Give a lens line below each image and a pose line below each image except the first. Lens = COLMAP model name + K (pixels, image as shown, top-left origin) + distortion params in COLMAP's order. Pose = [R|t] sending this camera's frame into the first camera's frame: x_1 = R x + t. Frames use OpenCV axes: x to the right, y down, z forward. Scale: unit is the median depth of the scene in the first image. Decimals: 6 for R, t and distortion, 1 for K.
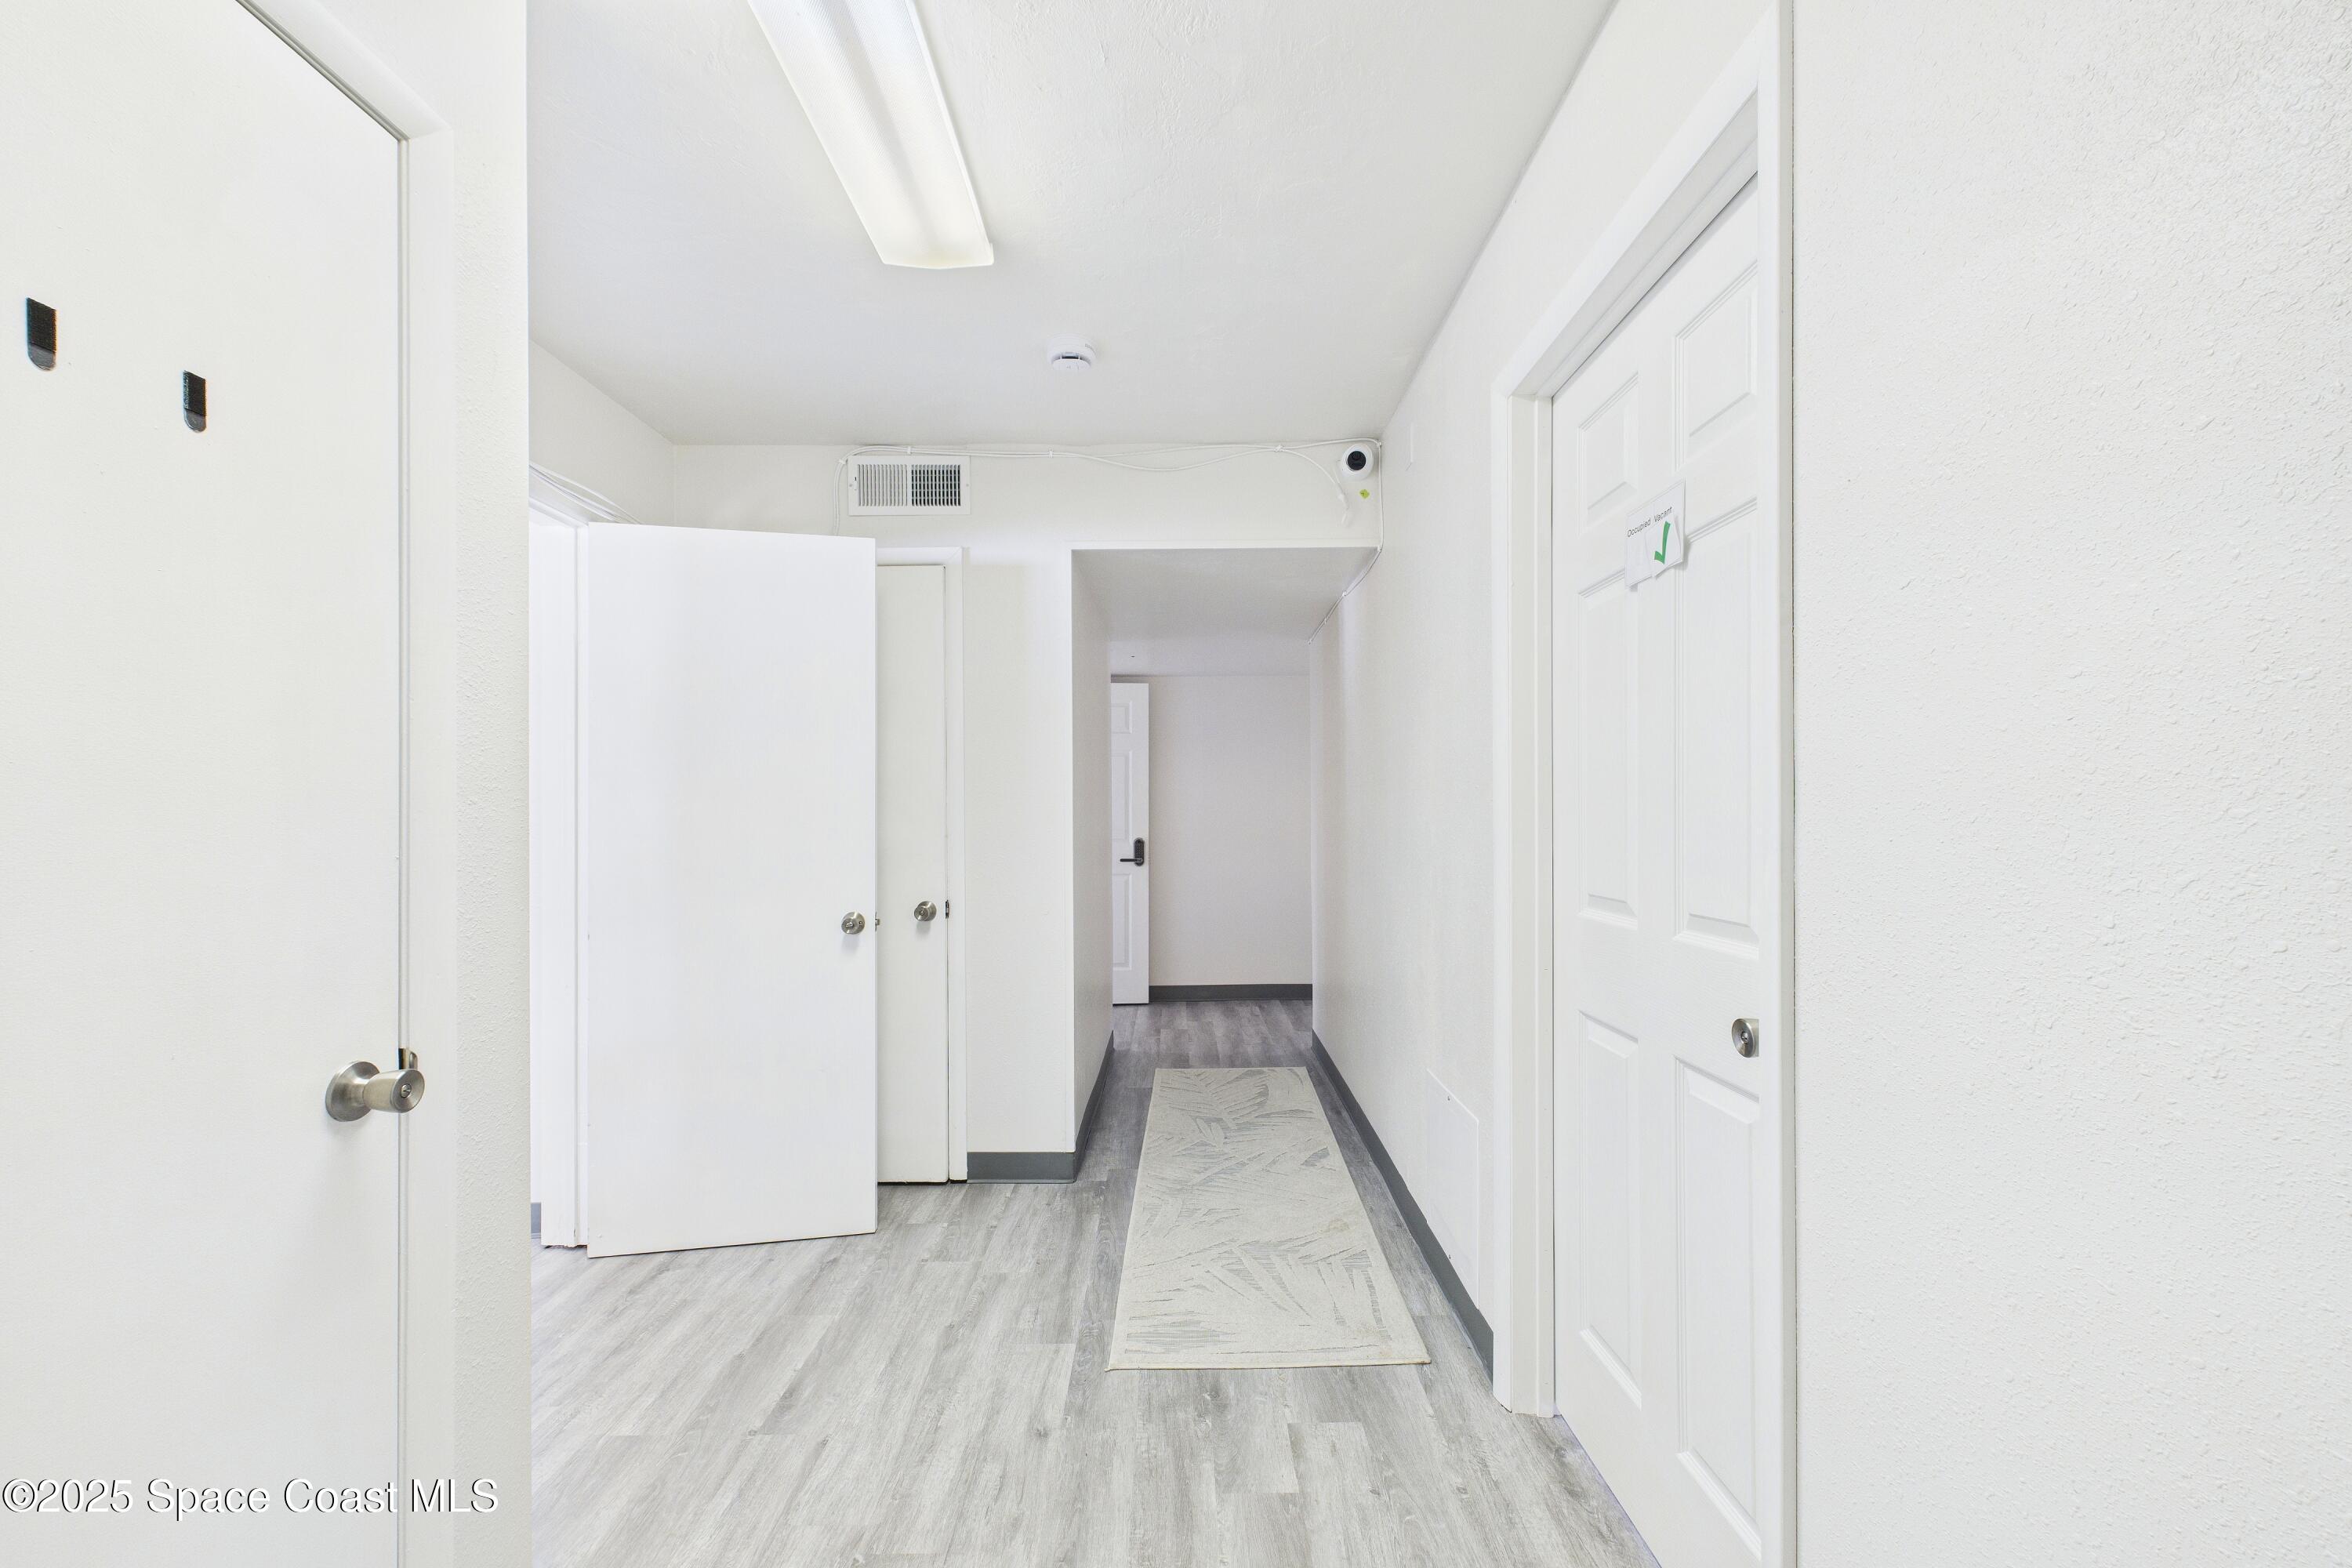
lens RADIAL K [[903.1, 0, 1173.6], [0, 903.1, 815.2], [0, 0, 1]] dist [0.000897, -0.000162]
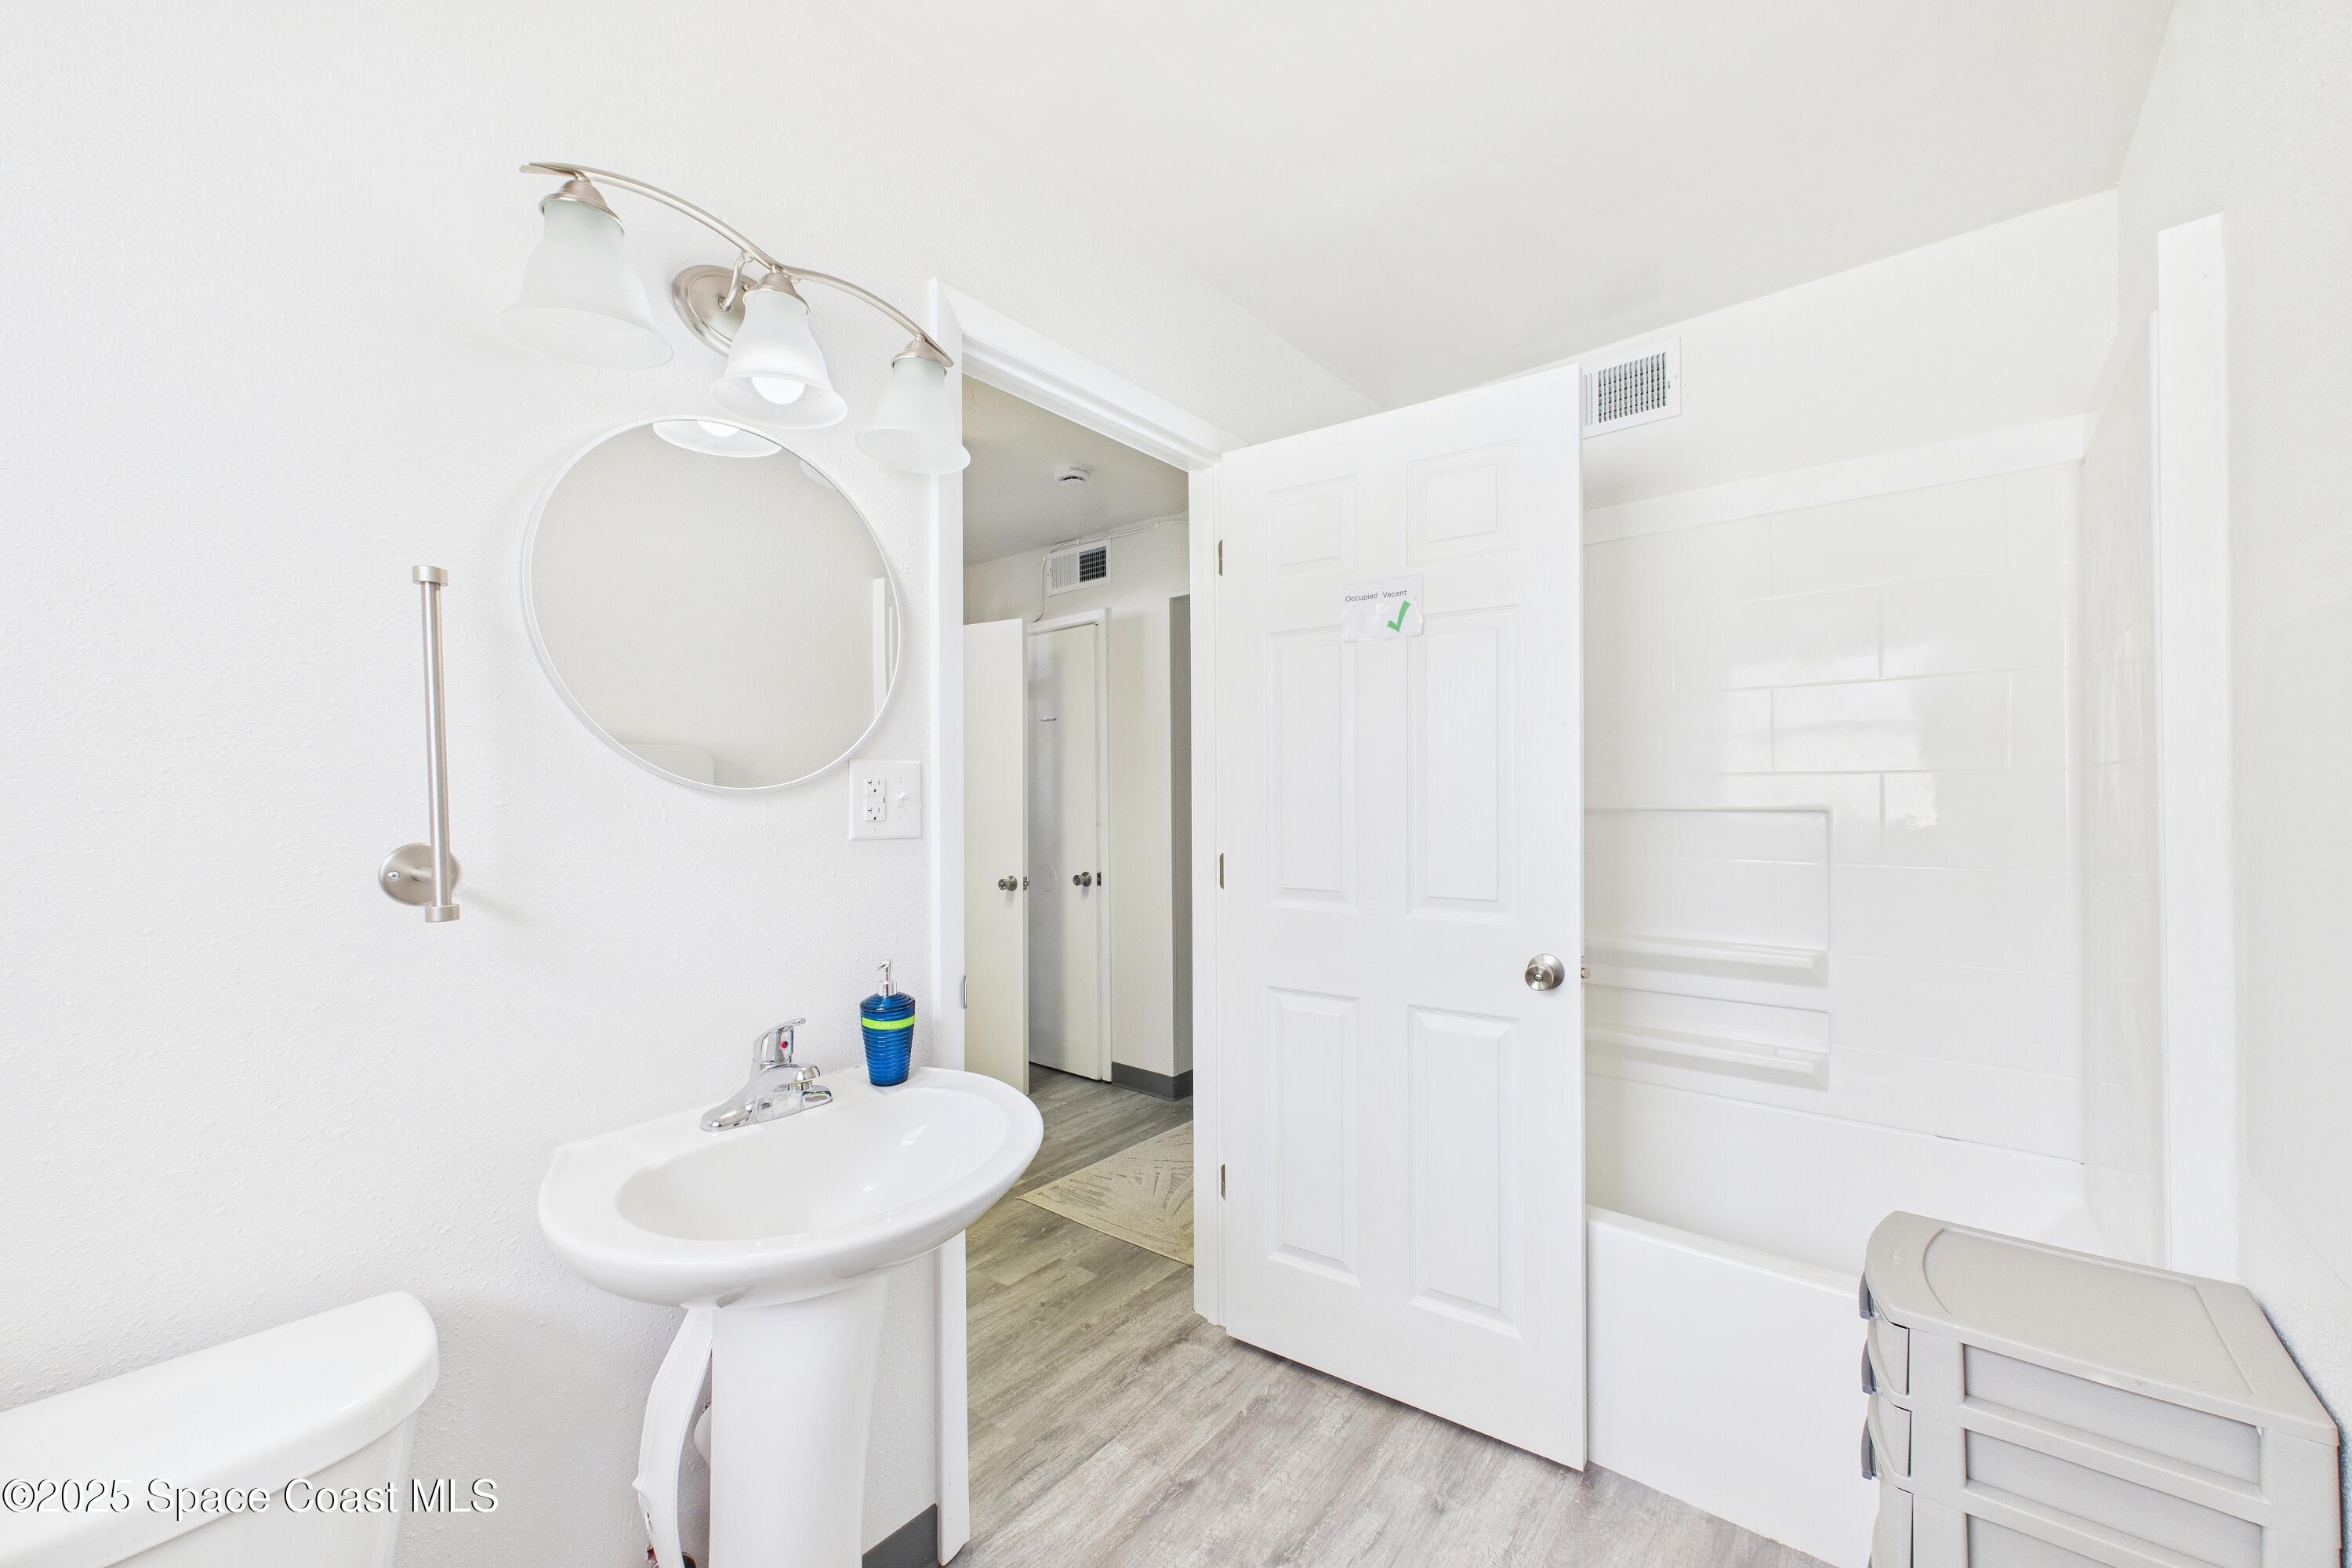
lens RADIAL K [[908.8, 0, 1180.5], [0, 908.8, 801.6], [0, 0, 1]] dist [-0.000285, -0.000063]
pose [[0.775259, 0.004947, -0.631624, 0.767153], [0.001418, 0.999953, 0.009572, -0.026006], [0.631642, -0.008316, 0.775215, 0.029584]]
